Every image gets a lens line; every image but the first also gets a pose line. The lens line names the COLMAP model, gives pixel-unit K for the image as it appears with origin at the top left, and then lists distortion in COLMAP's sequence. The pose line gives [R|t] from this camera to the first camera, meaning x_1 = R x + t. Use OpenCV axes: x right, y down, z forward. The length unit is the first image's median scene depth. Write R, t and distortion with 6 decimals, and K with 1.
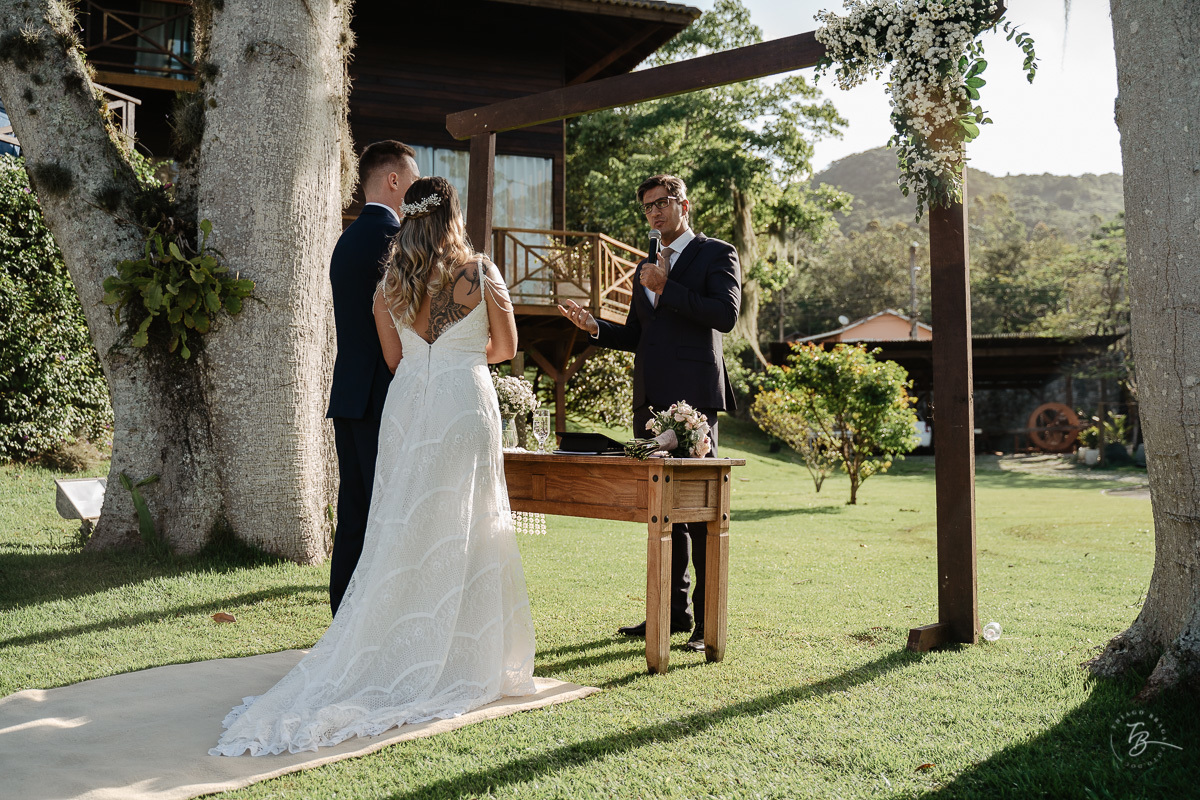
lens RADIAL K [[1239.6, 0, 601.6], [0, 1239.6, 403.1], [0, 0, 1]] dist [-0.013704, 0.000000]
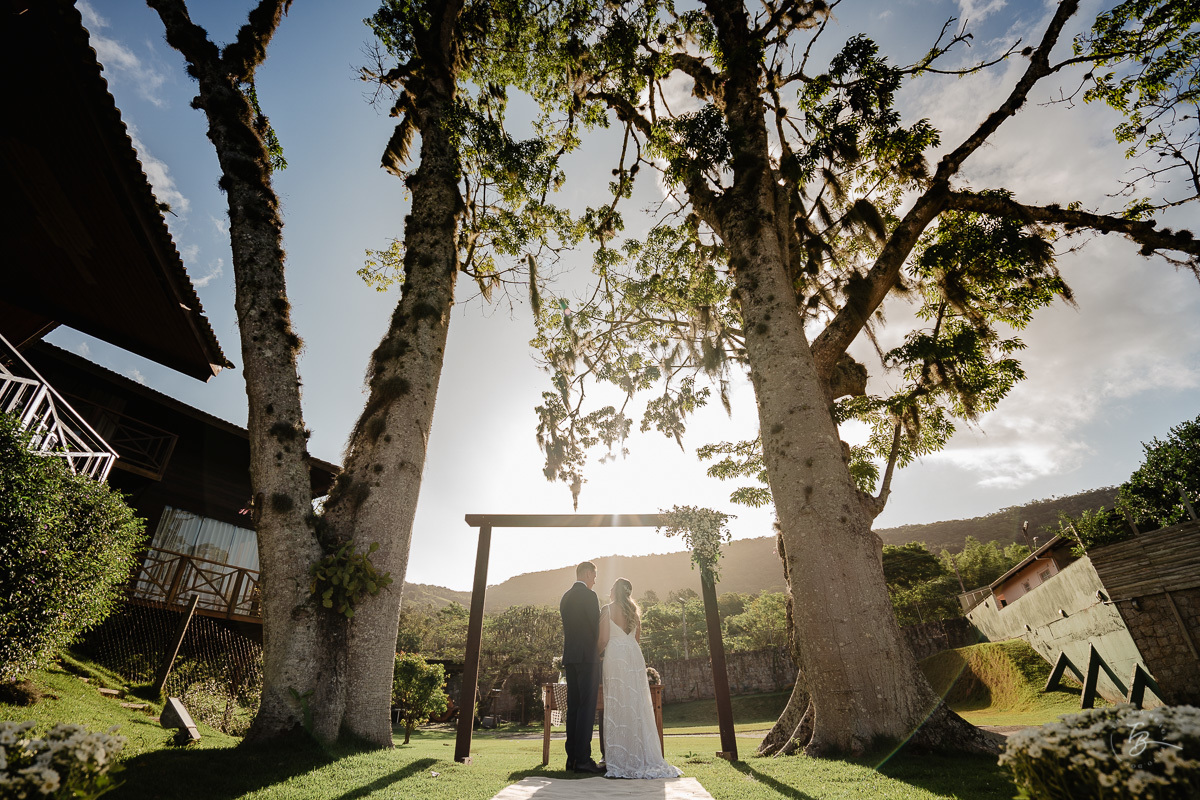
lens RADIAL K [[560.7, 0, 608.0], [0, 560.7, 393.4], [0, 0, 1]] dist [-0.038649, 0.000201]
pose [[0.753823, 0.324638, 0.571281, -0.605239], [-0.002847, 0.871032, -0.491218, 0.071457], [-0.657072, 0.368665, 0.657528, 0.112280]]
